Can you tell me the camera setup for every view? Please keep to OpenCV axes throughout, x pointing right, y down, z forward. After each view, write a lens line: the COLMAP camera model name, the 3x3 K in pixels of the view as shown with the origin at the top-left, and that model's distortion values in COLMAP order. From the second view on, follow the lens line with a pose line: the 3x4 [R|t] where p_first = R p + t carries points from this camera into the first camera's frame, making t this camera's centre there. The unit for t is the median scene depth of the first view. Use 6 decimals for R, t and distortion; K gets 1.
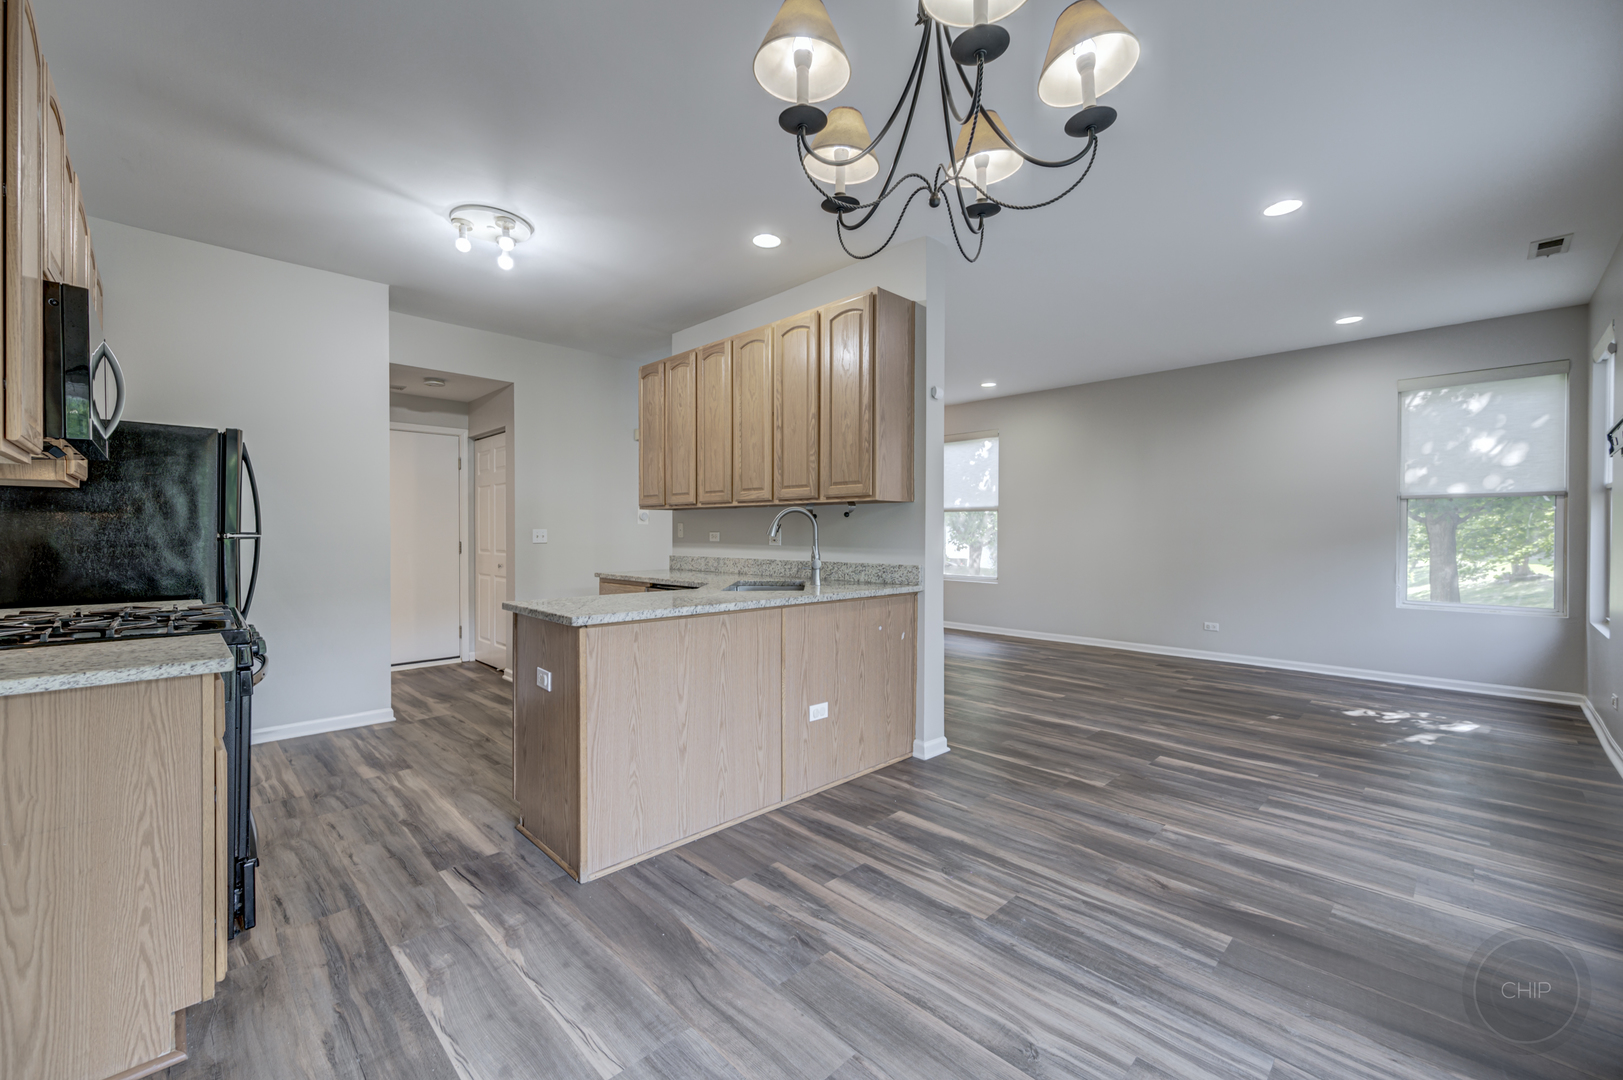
lens RADIAL K [[657.6, 0, 808.9], [0, 657.6, 535.8], [0, 0, 1]] dist [-0.001366, -0.000115]
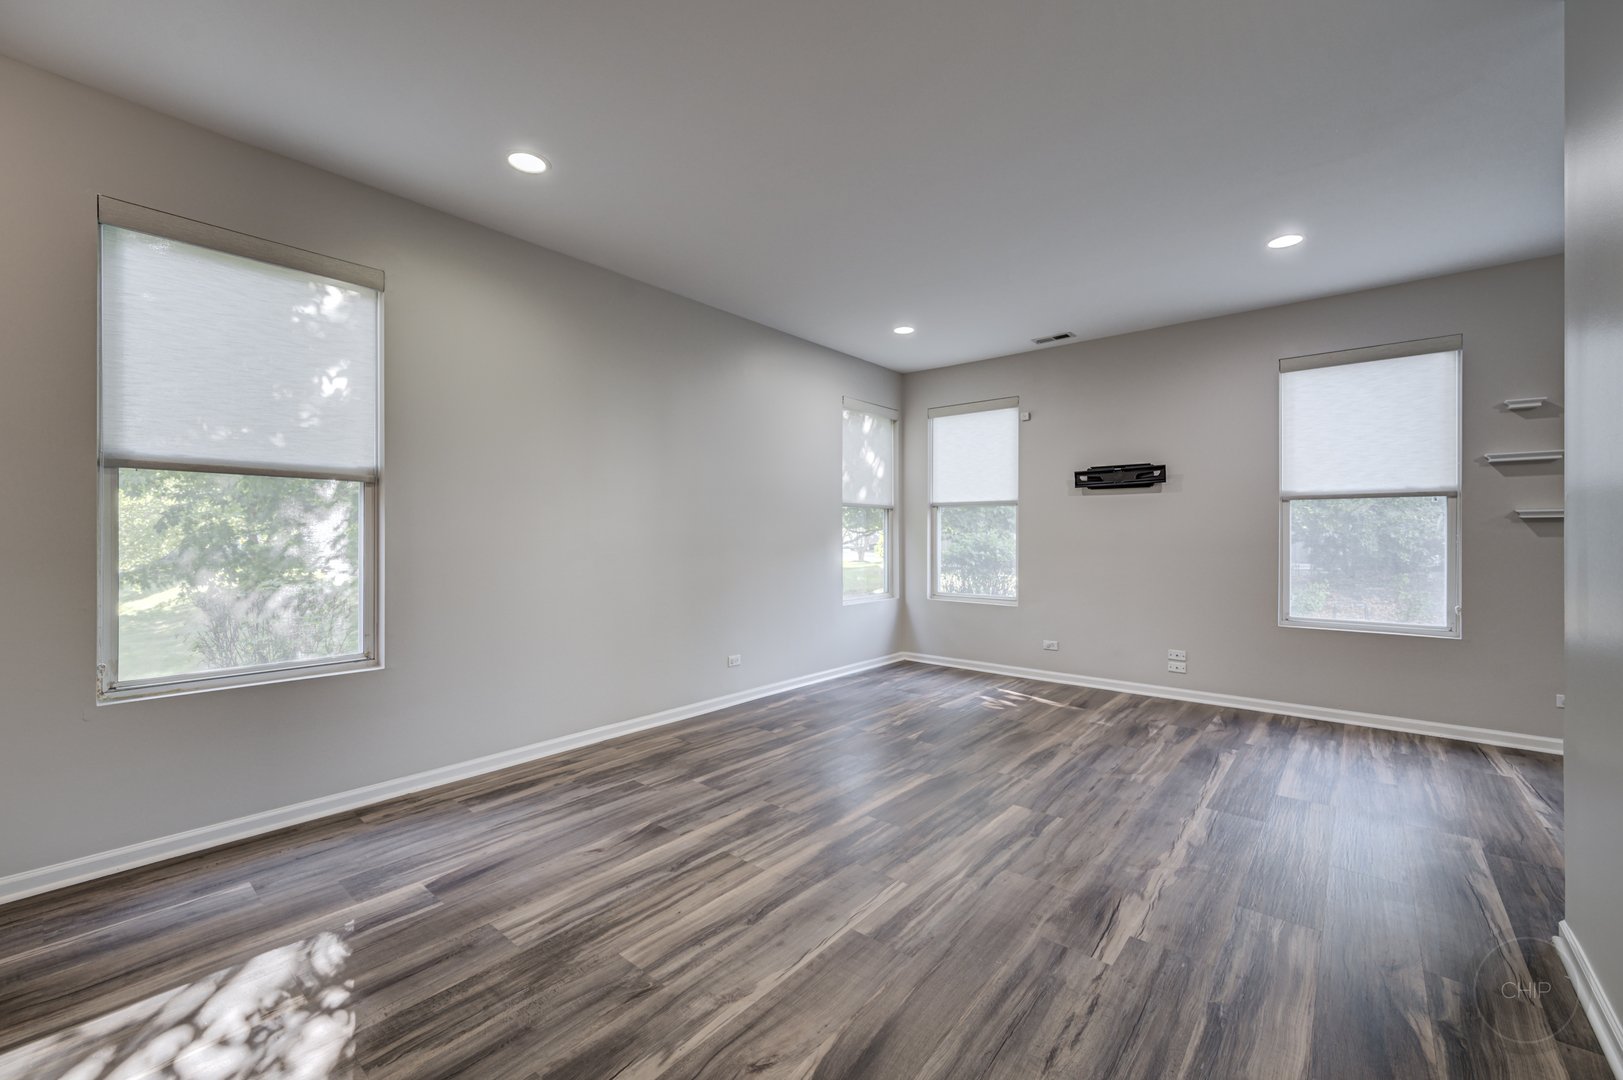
lens RADIAL K [[663.5, 0, 813.0], [0, 663.5, 539.4], [0, 0, 1]] dist [-0.000897, -0.000351]
pose [[-0.097891, -0.004370, 0.995188, -0.318784], [0.004983, 0.999976, 0.004881, -0.010341], [-0.995185, 0.005437, -0.097867, 1.978297]]
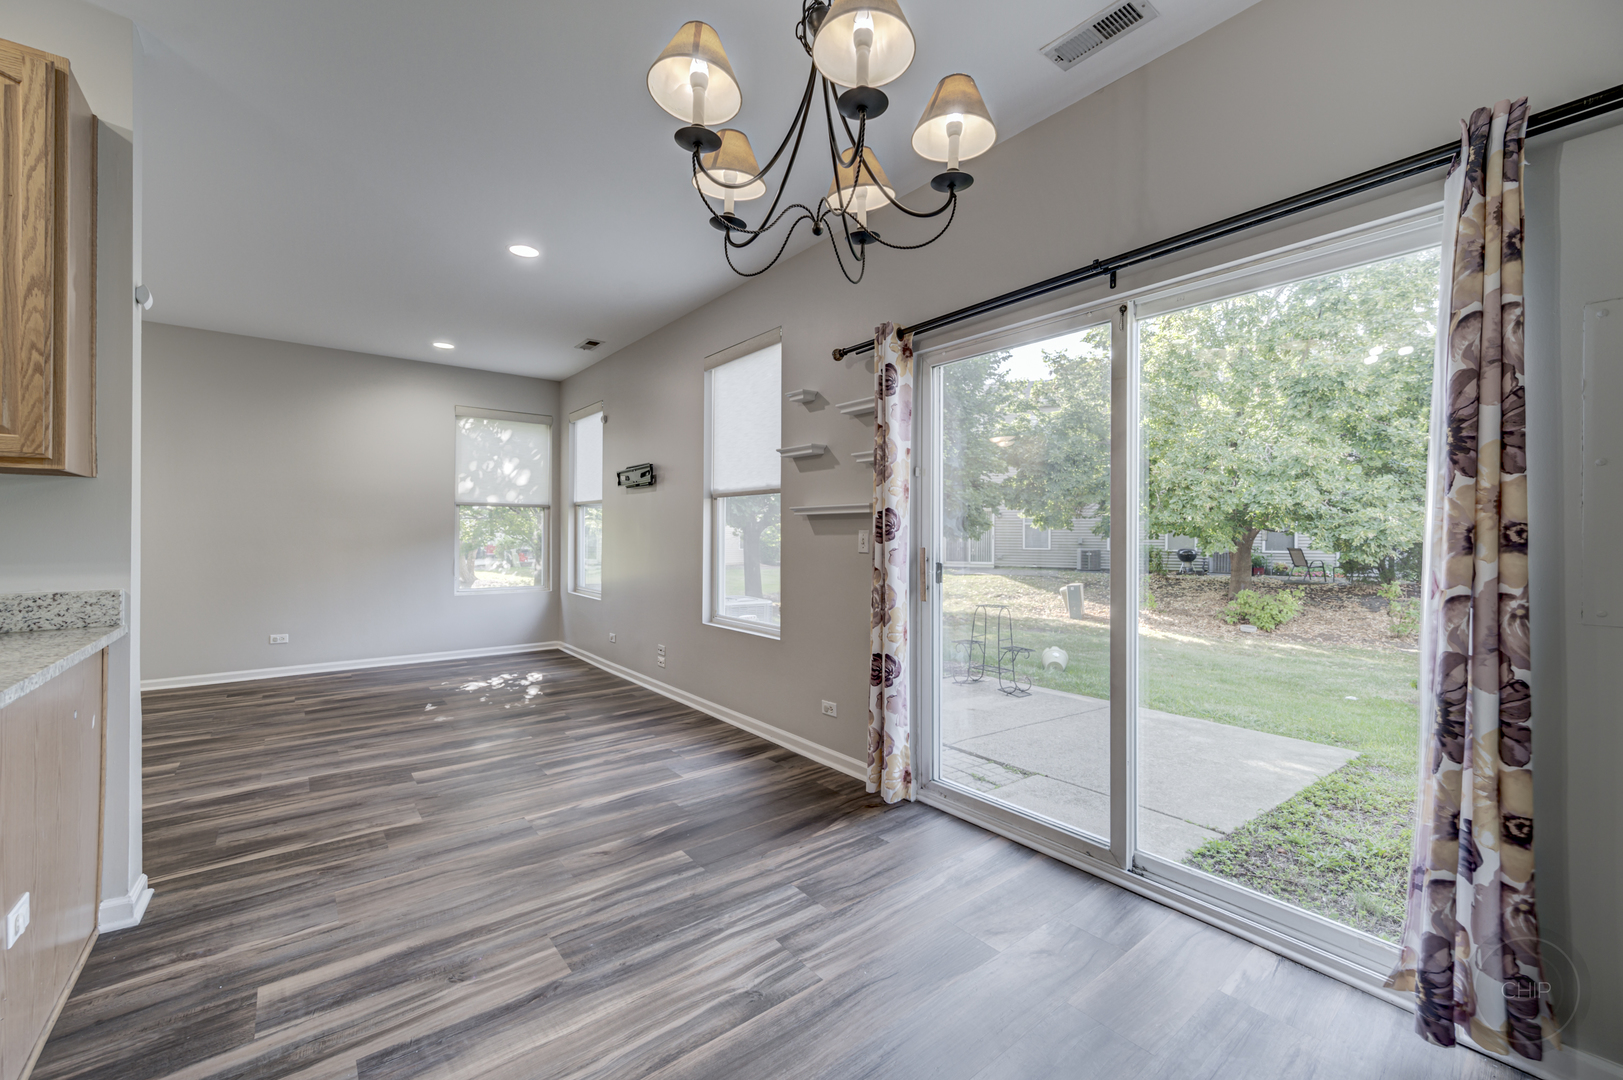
lens RADIAL K [[657.6, 0, 815.9], [0, 657.6, 535.5], [0, 0, 1]] dist [-0.001366, -0.000115]
pose [[0.096197, -0.002409, 0.995359, -0.392776], [0.000740, 0.999997, 0.002349, -0.004455], [-0.995362, 0.000511, 0.096198, 0.397074]]
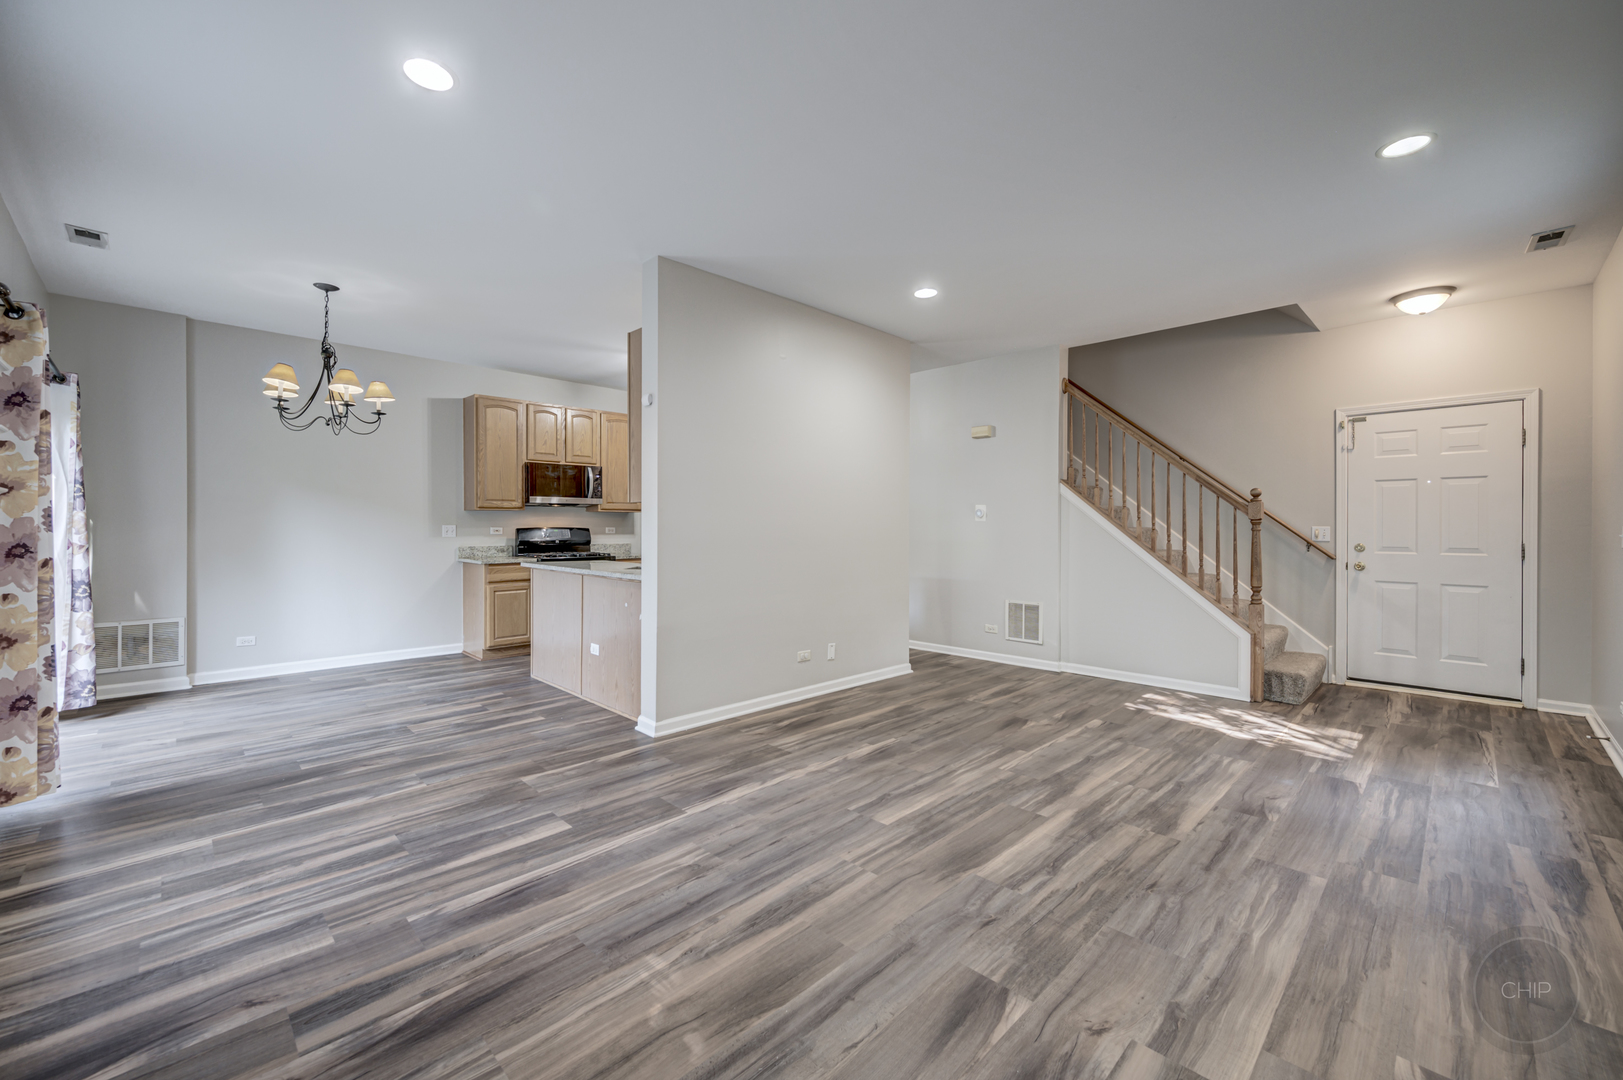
lens RADIAL K [[657.6, 0, 805.1], [0, 657.6, 530.6], [0, 0, 1]] dist [-0.001366, -0.000115]
pose [[-0.001493, 0.004287, -0.999990, 1.502588], [-0.007126, 0.999965, 0.004297, -0.011000], [0.999973, 0.007132, -0.001462, 1.479334]]
